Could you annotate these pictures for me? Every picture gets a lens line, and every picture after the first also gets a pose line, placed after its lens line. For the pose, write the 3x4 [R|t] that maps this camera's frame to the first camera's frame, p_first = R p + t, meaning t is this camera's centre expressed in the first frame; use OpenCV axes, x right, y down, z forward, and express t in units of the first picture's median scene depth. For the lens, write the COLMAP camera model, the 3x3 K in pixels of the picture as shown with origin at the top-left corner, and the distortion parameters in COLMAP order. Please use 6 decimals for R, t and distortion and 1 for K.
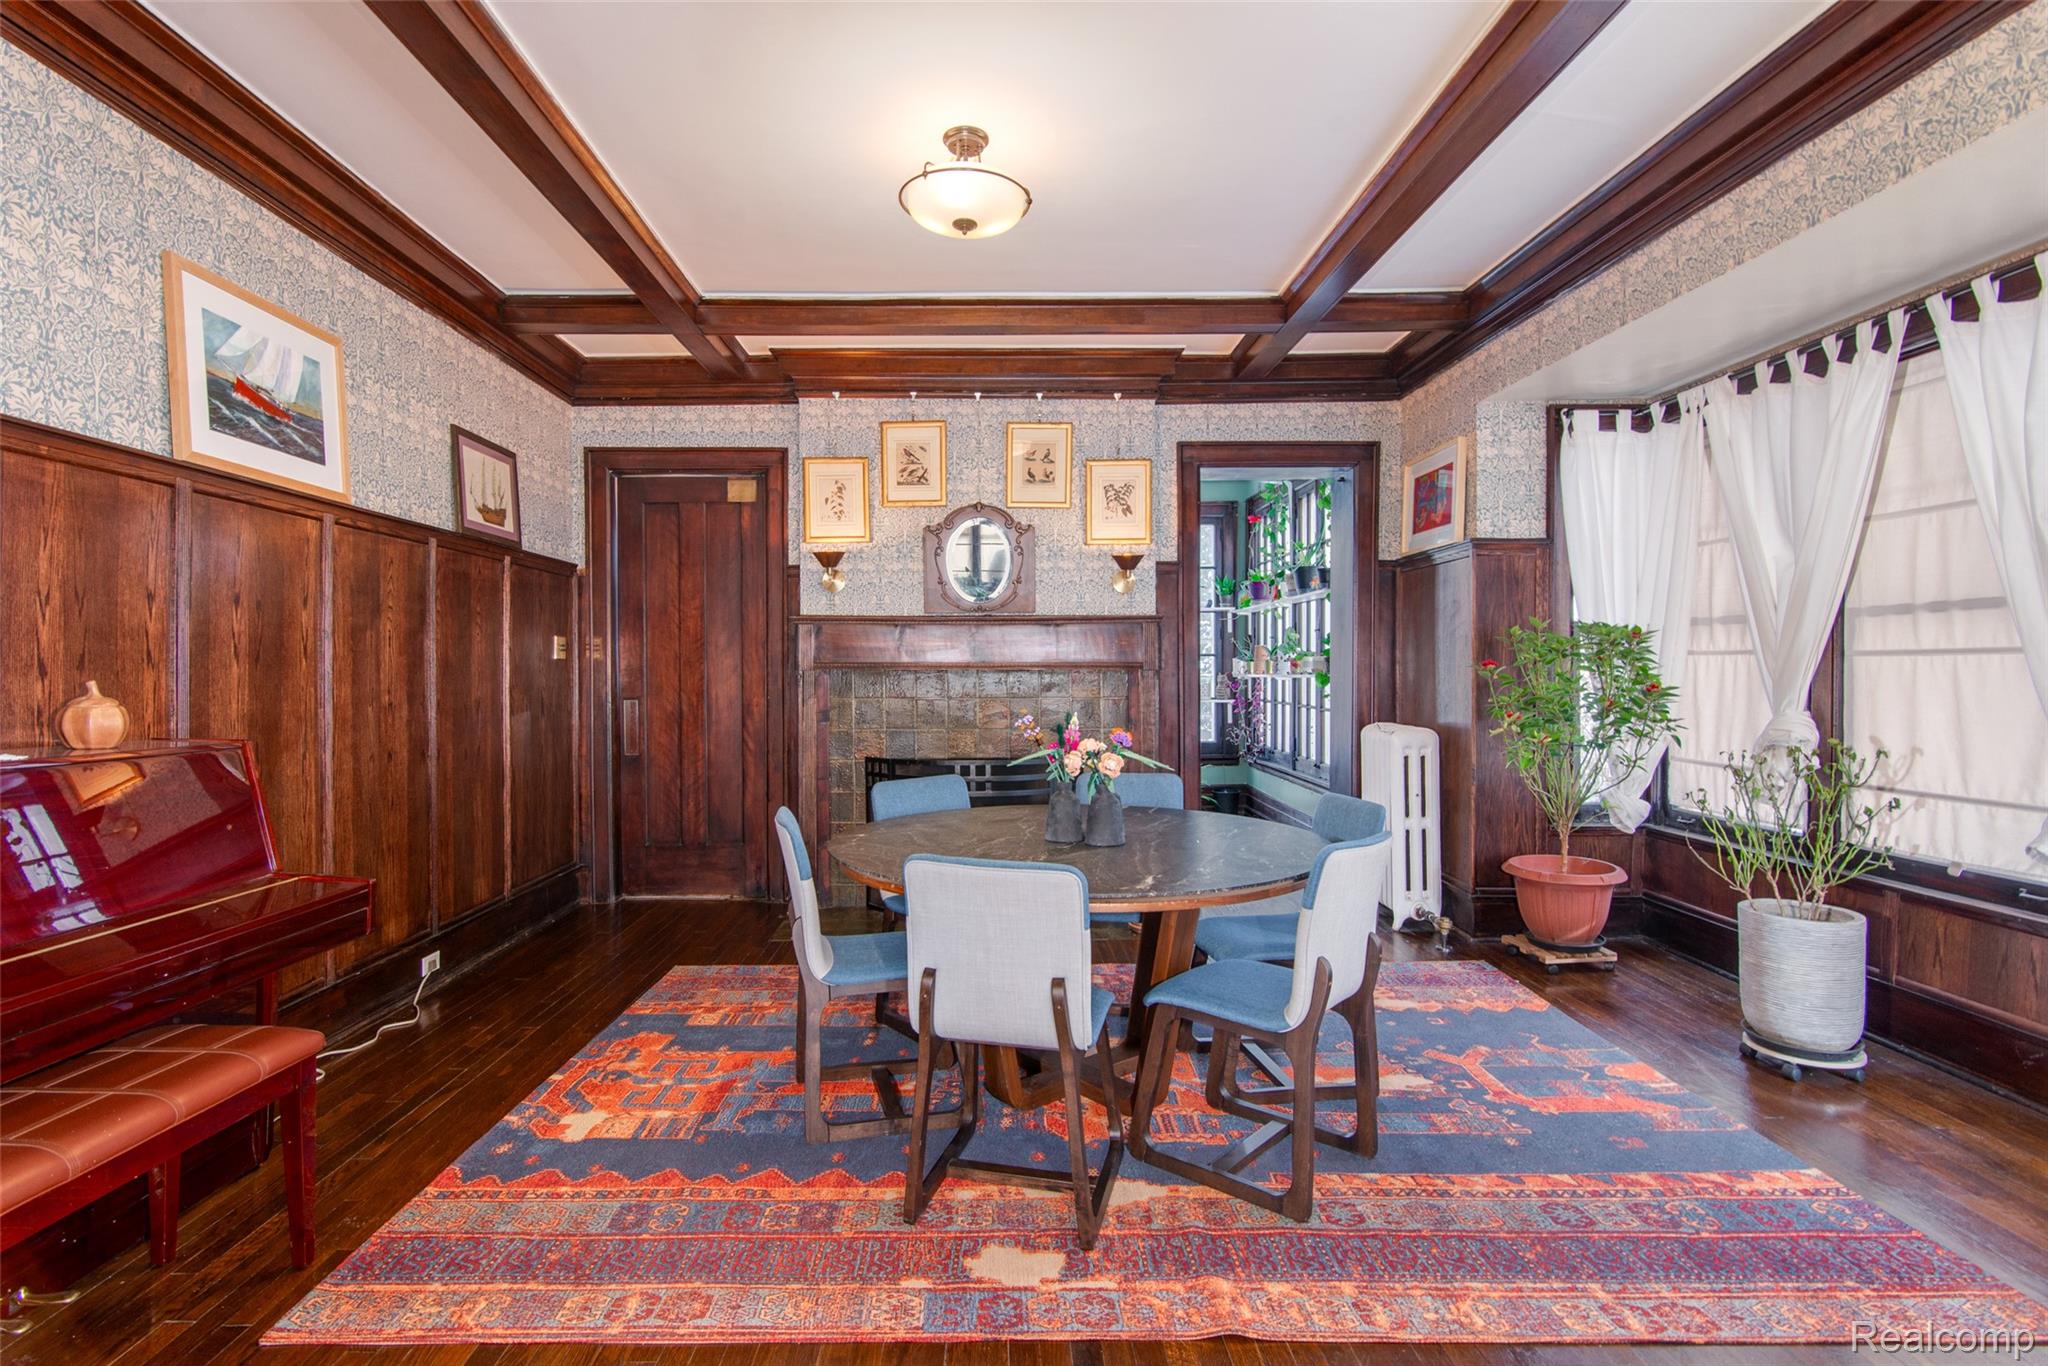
lens RADIAL K [[1001.1, 0, 983.8], [0, 1001.1, 673.8], [0, 0, 1]] dist [-0.001269, -0.000153]
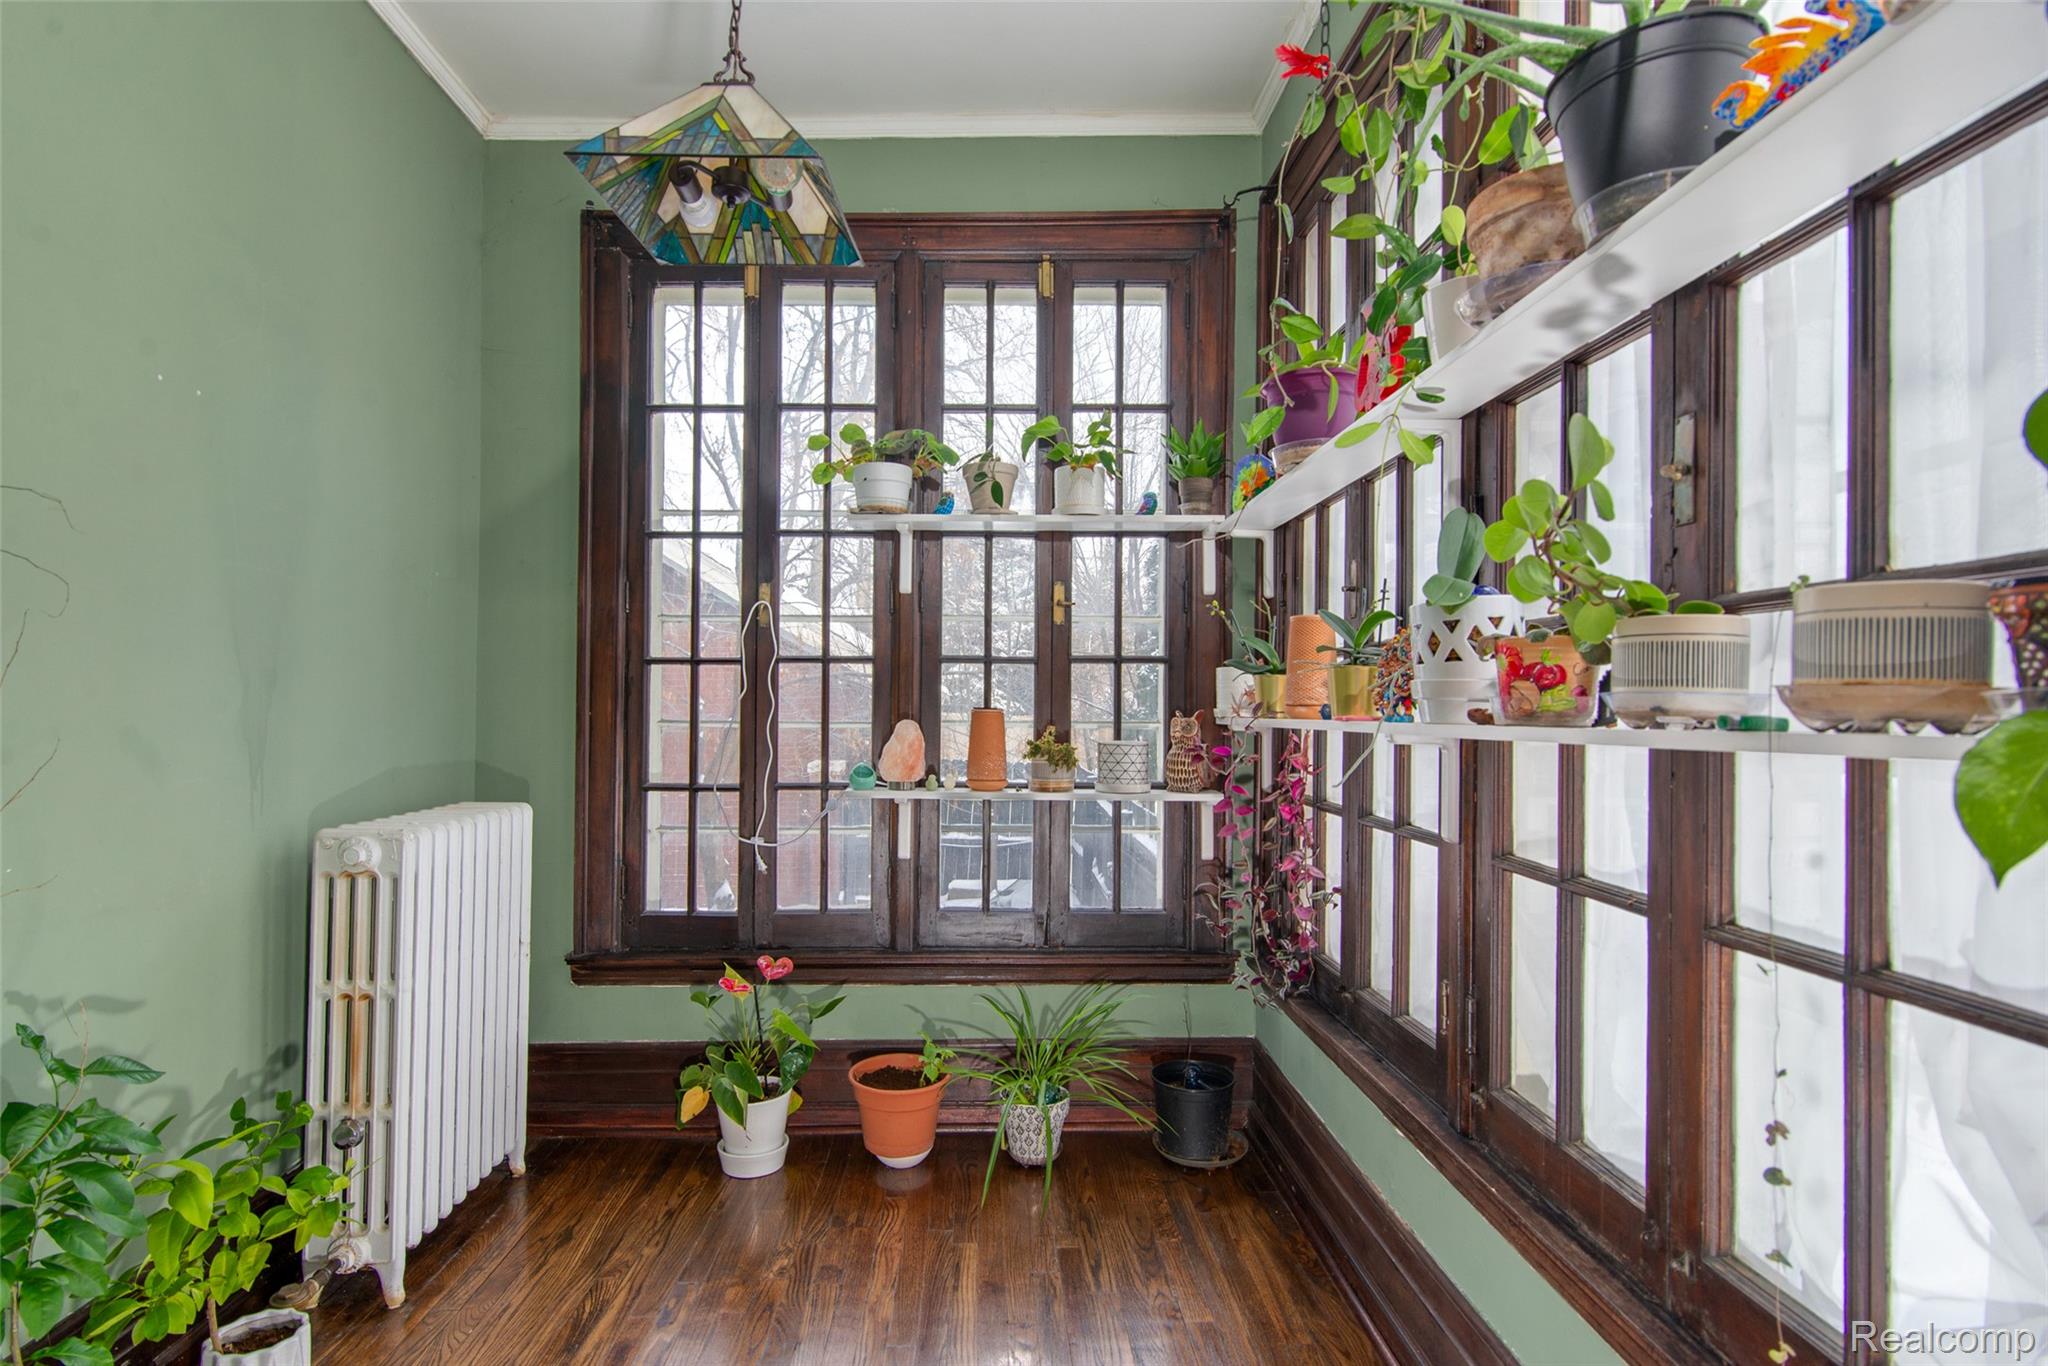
lens RADIAL K [[1001.1, 0, 983.8], [0, 1001.1, 673.8], [0, 0, 1]] dist [-0.001269, -0.000153]
pose [[0.999951, 0.009872, 0.000689, 0.173049], [-0.009847, 0.999496, -0.030176, -0.002639], [-0.000986, 0.030168, 0.999544, 0.674748]]
